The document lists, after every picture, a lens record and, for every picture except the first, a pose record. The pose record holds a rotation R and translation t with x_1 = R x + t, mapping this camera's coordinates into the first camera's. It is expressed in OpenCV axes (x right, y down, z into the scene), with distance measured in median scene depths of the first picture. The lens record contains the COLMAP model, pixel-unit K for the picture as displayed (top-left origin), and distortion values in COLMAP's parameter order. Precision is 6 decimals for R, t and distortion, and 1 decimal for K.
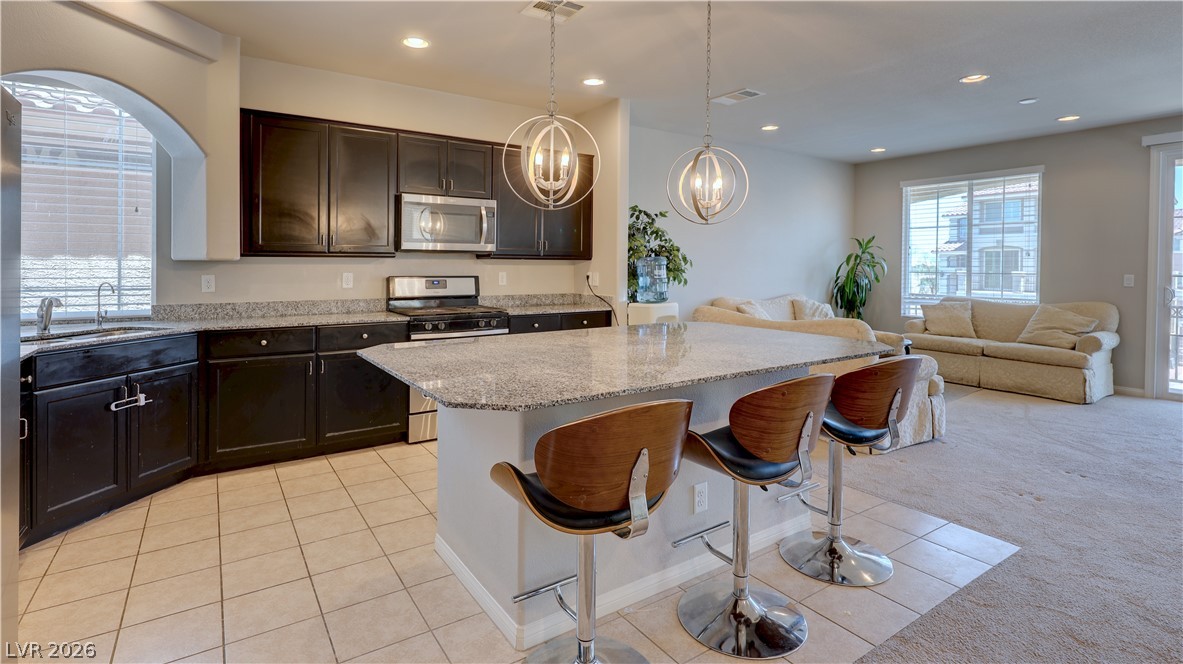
lens RADIAL K [[556.9, 0, 583.9], [0, 556.9, 273.8], [0, 0, 1]] dist [0.002316, -0.000082]
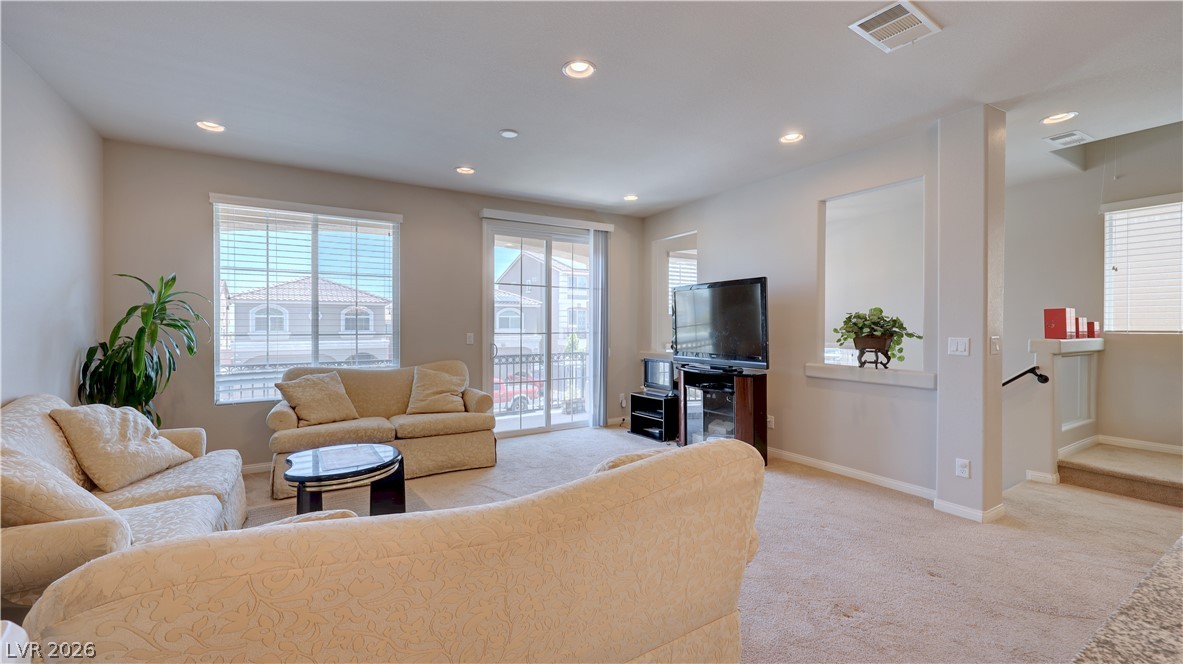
lens RADIAL K [[477.2, 0, 591.5], [0, 477.2, 332.0], [0, 0, 1]] dist [0.001380, 0.000140]
pose [[0.031543, -0.018358, 0.999334, 0.060650], [0.014472, 0.999735, 0.017909, -0.015776], [-0.999398, 0.013897, 0.031801, 0.839448]]
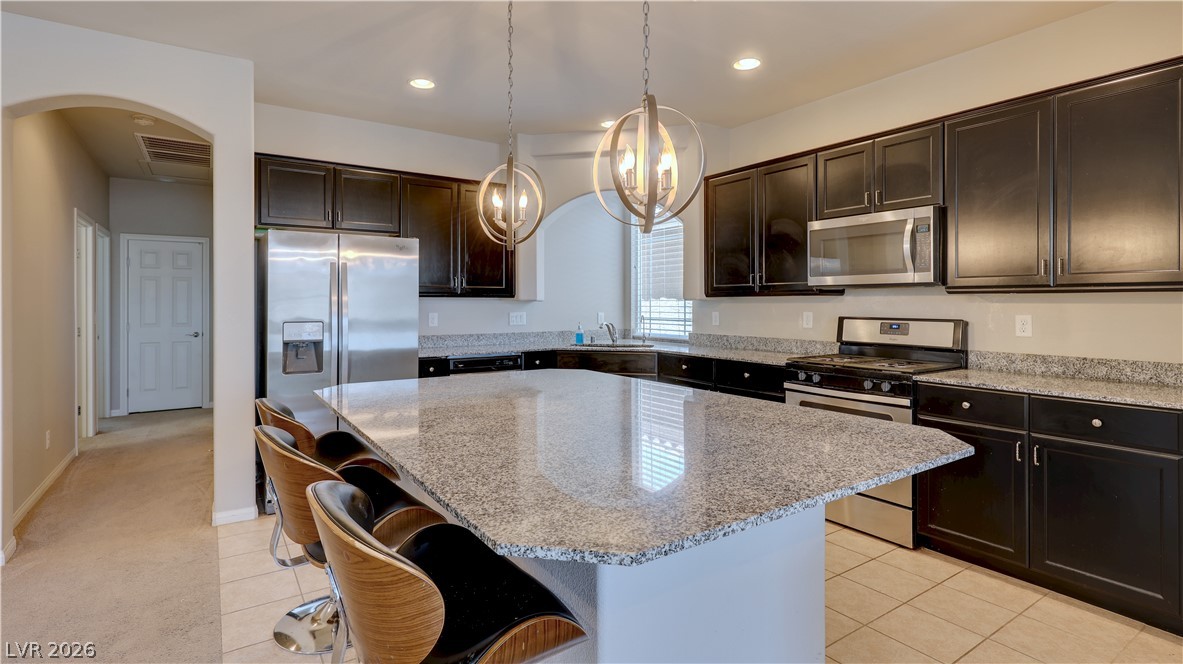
lens RADIAL K [[560.1, 0, 582.8], [0, 560.1, 297.8], [0, 0, 1]] dist [-0.000498, -0.000216]
pose [[0.005411, -0.011717, -0.999917, 0.460055], [-0.012286, 0.999855, -0.011783, -0.008413], [0.999910, 0.012349, 0.005267, 0.536498]]
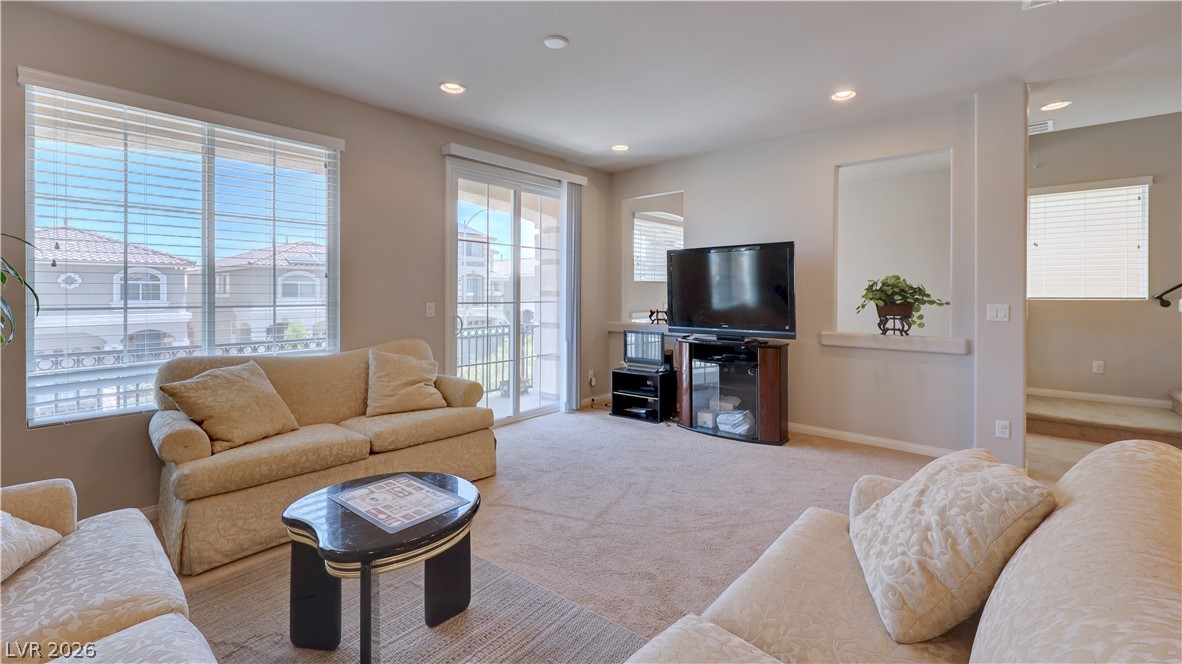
lens RADIAL K [[494.3, 0, 607.1], [0, 494.3, 296.7], [0, 0, 1]] dist [0.001068, 0.000087]
pose [[-0.286864, -0.011522, 0.957902, 0.213802], [0.012347, 0.999800, 0.015723, -0.018147], [-0.957892, 0.016337, -0.286665, 1.096360]]
